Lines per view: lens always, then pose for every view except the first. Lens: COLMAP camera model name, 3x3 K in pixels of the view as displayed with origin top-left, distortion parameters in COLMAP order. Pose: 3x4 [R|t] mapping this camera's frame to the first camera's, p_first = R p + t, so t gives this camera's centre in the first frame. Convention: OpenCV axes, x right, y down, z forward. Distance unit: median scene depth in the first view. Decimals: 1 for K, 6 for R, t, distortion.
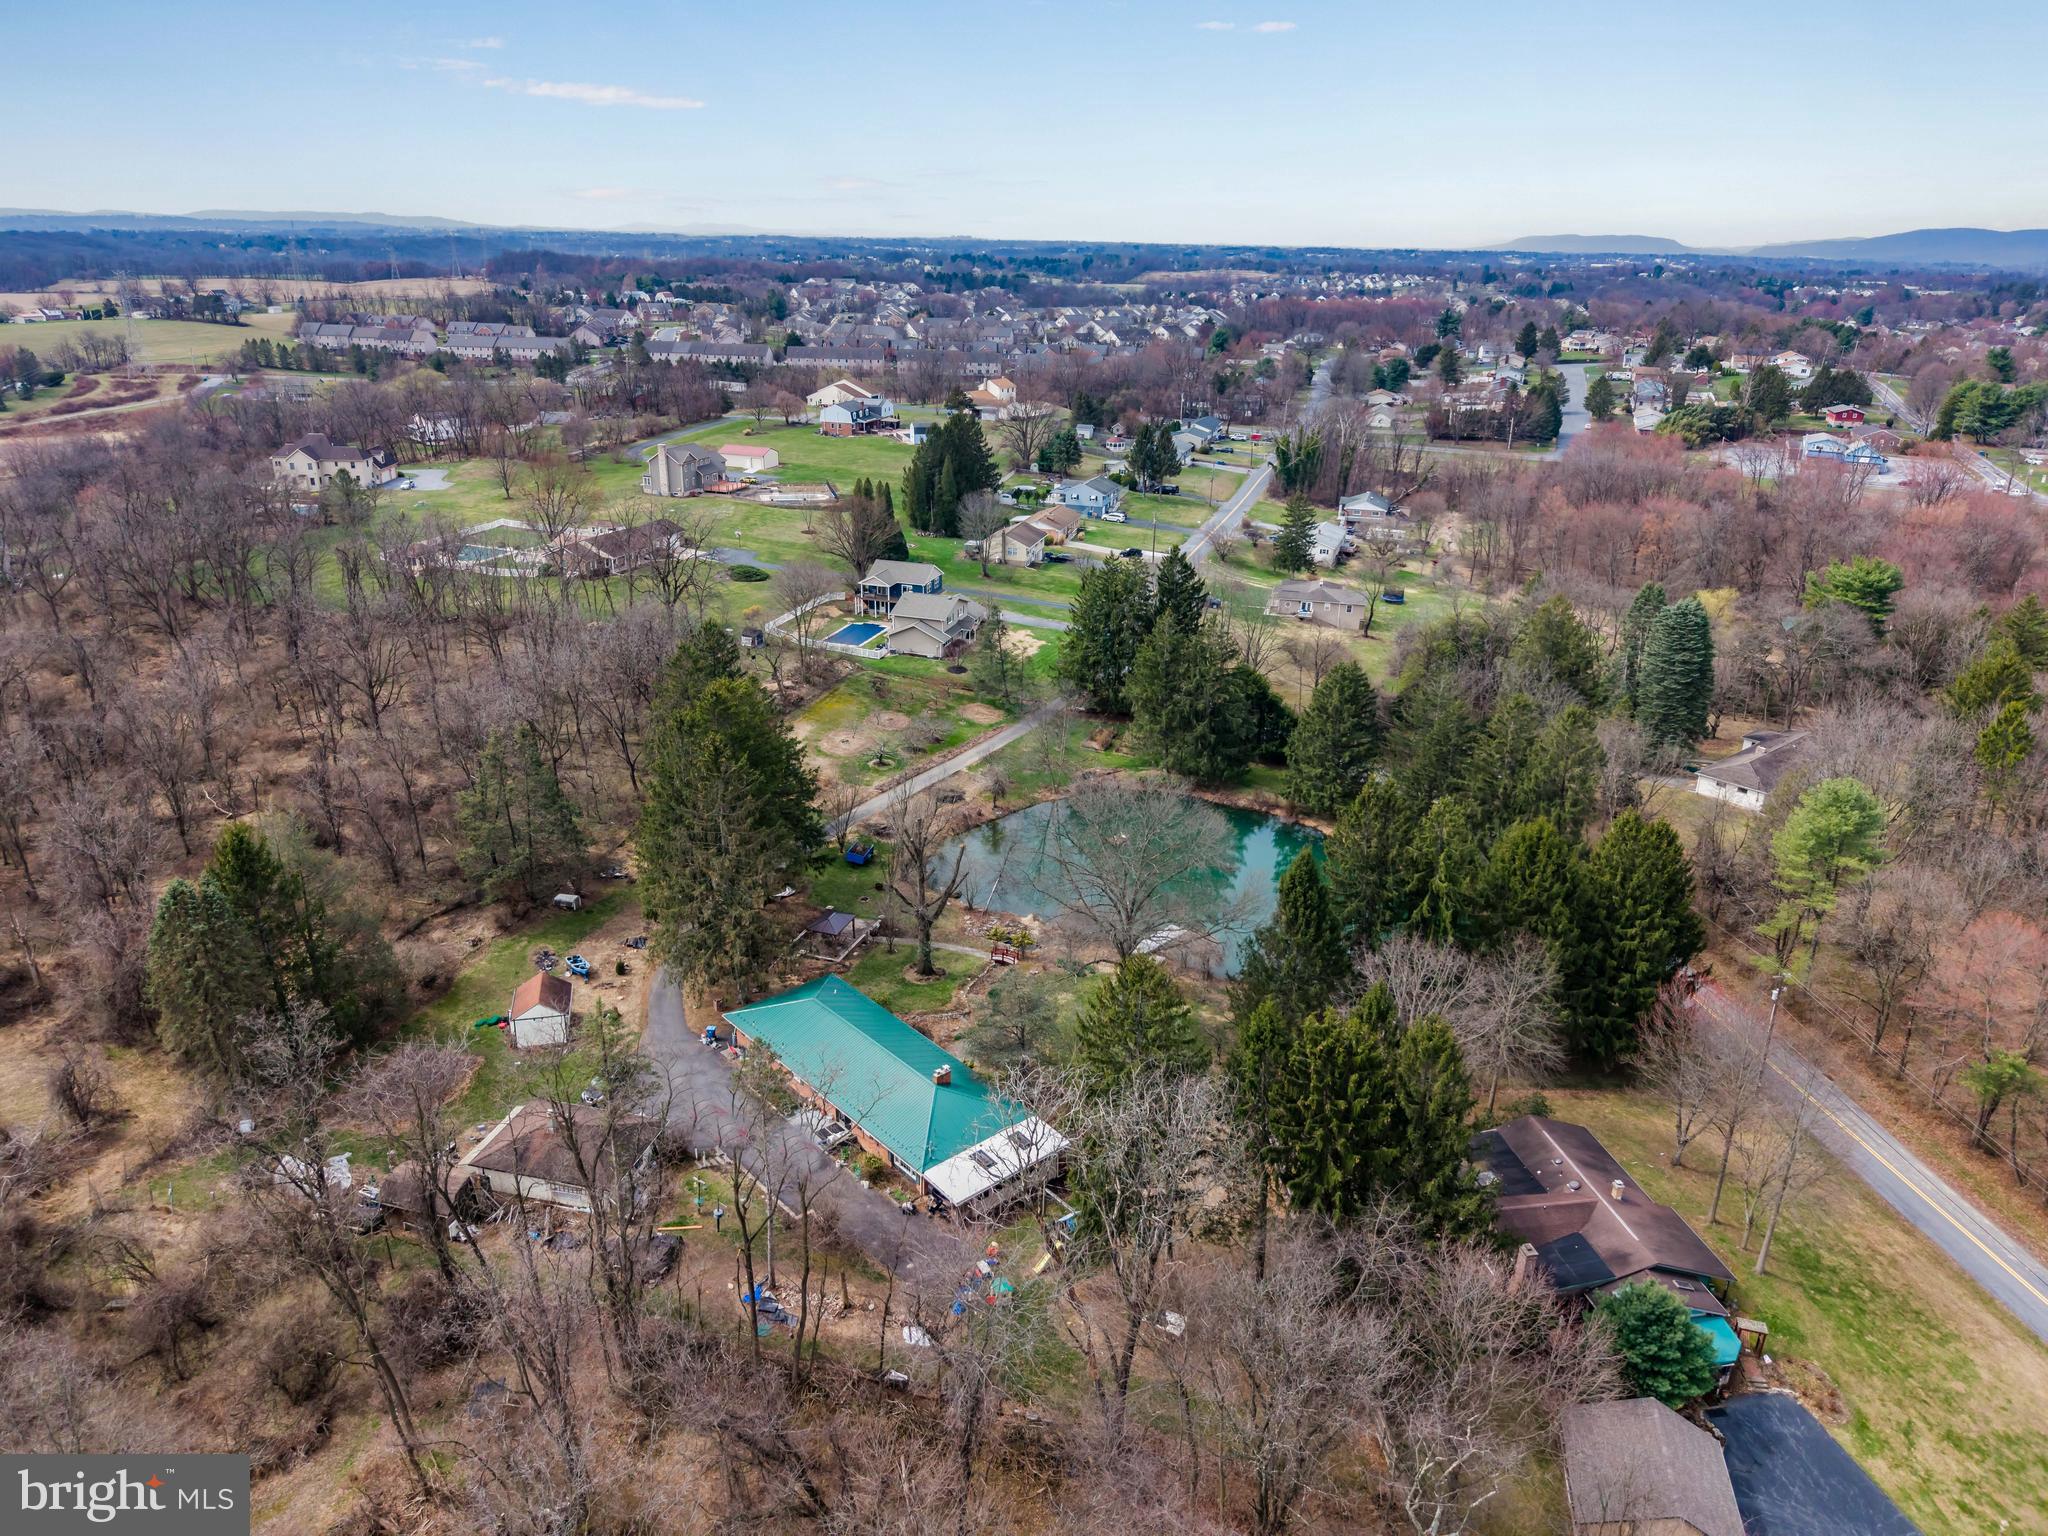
lens RADIAL K [[1414.0, 0, 1023.4], [0, 1414.0, 797.9], [0, 0, 1]] dist [0.018235, -0.027283]
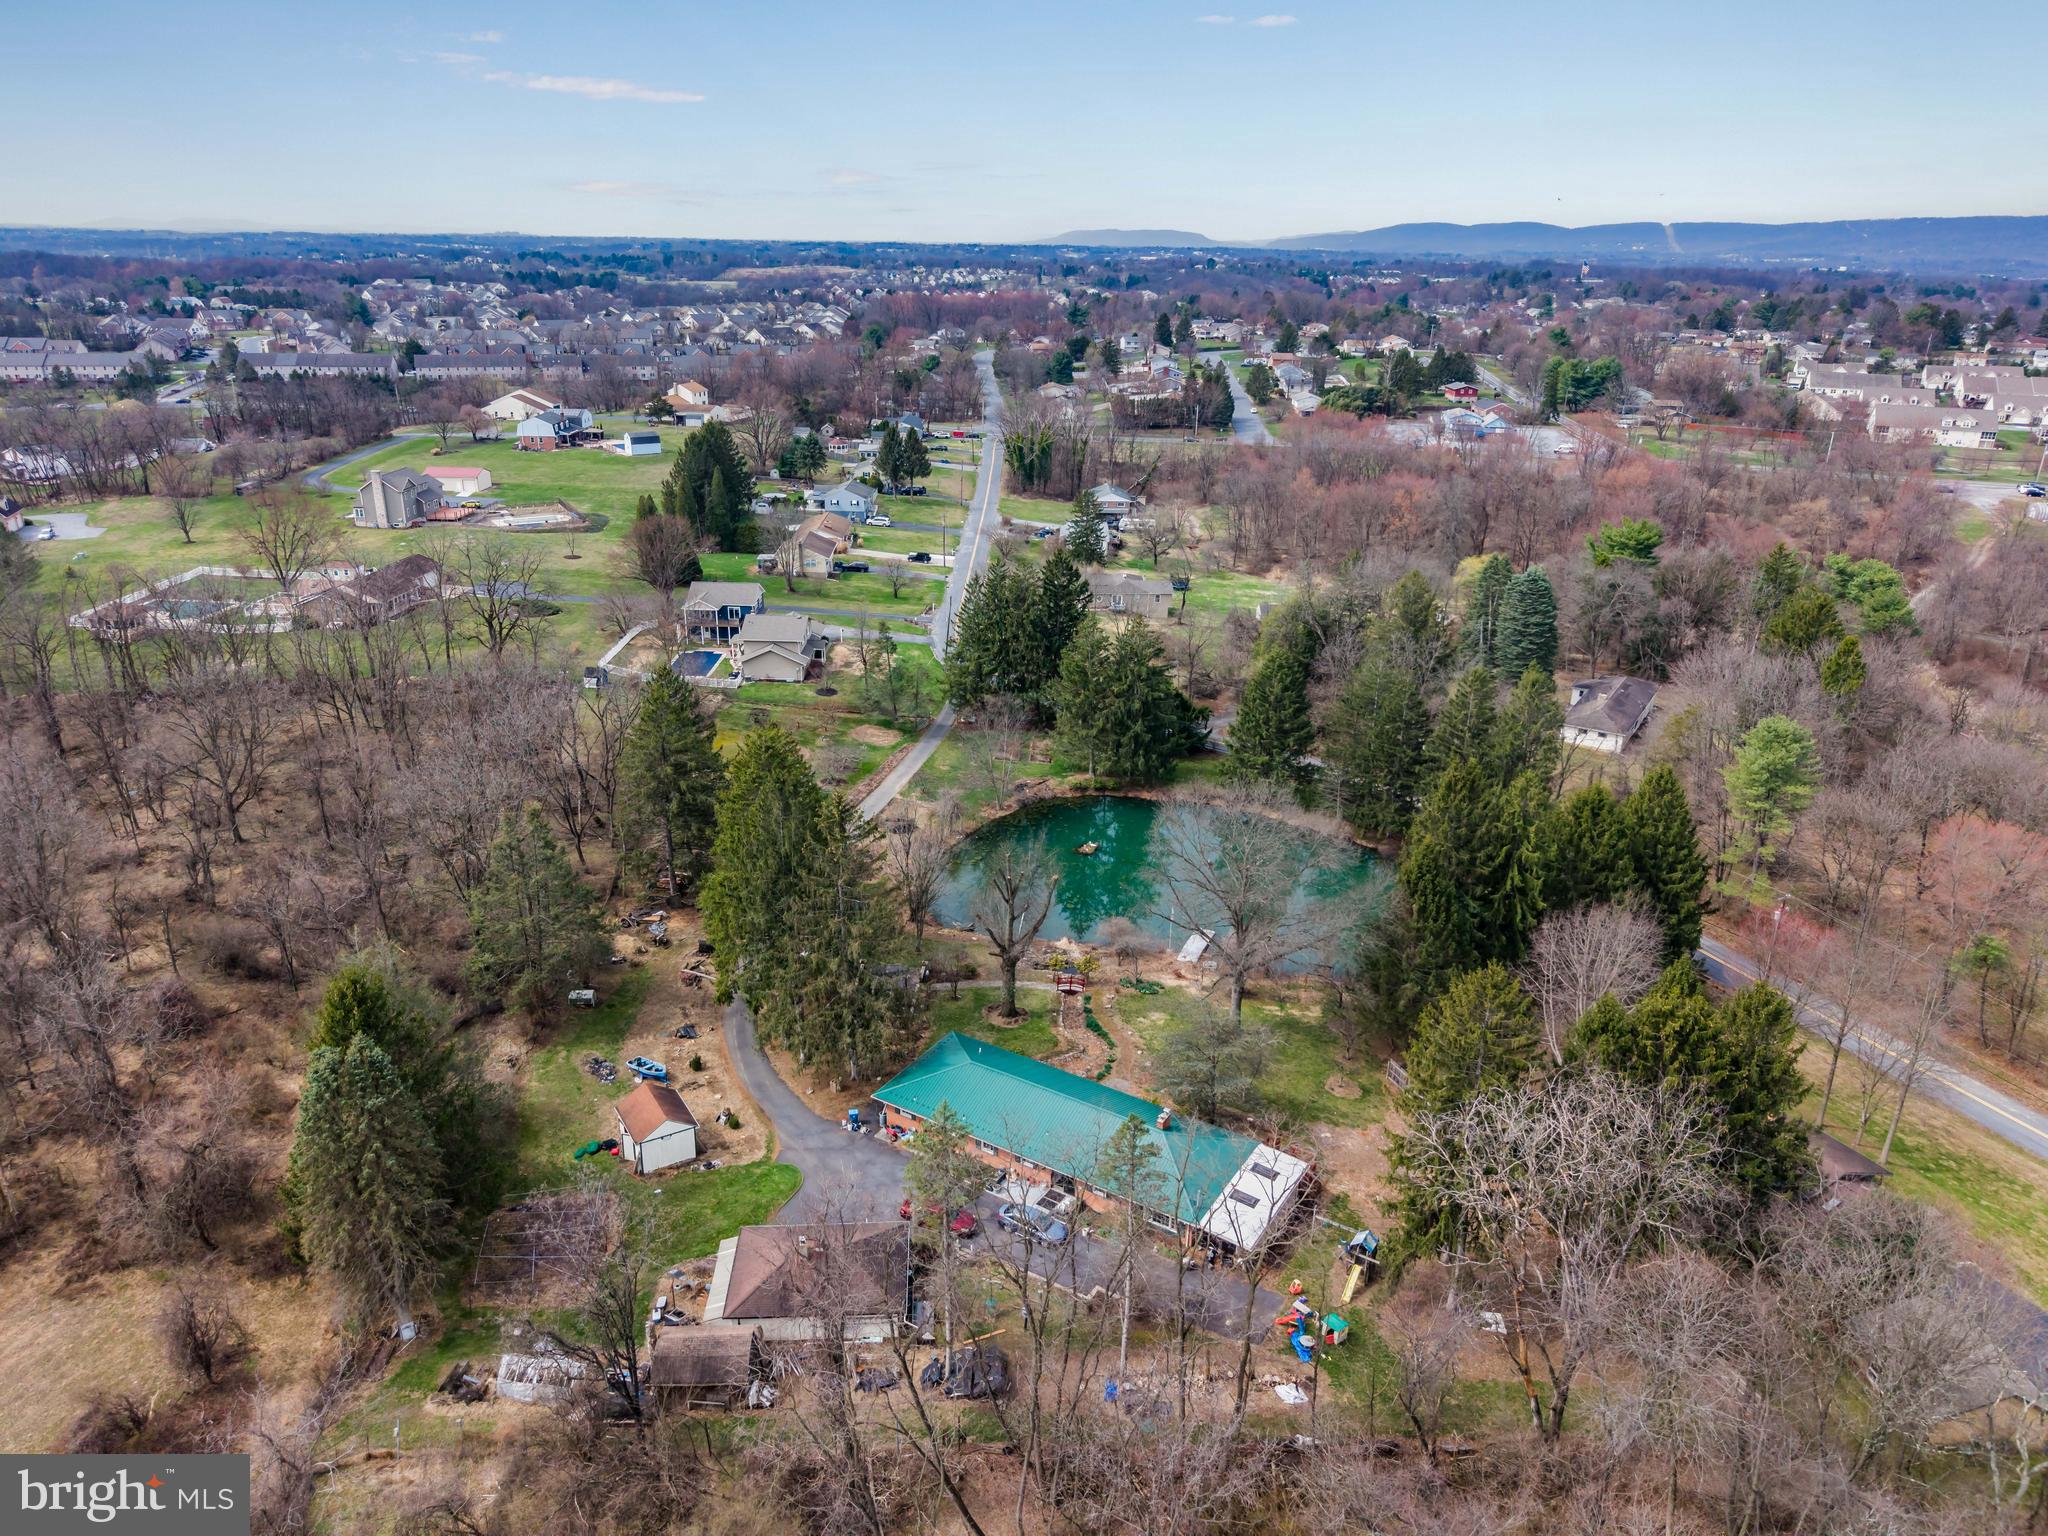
lens RADIAL K [[1424.8, 0, 1028.8], [0, 1424.8, 766.3], [0, 0, 1]] dist [0.007118, -0.009193]
pose [[0.953694, -0.108021, 0.280712, -0.109090], [0.113073, 0.993585, -0.001814, -0.013767], [-0.278715, 0.033471, 0.959790, 0.026350]]
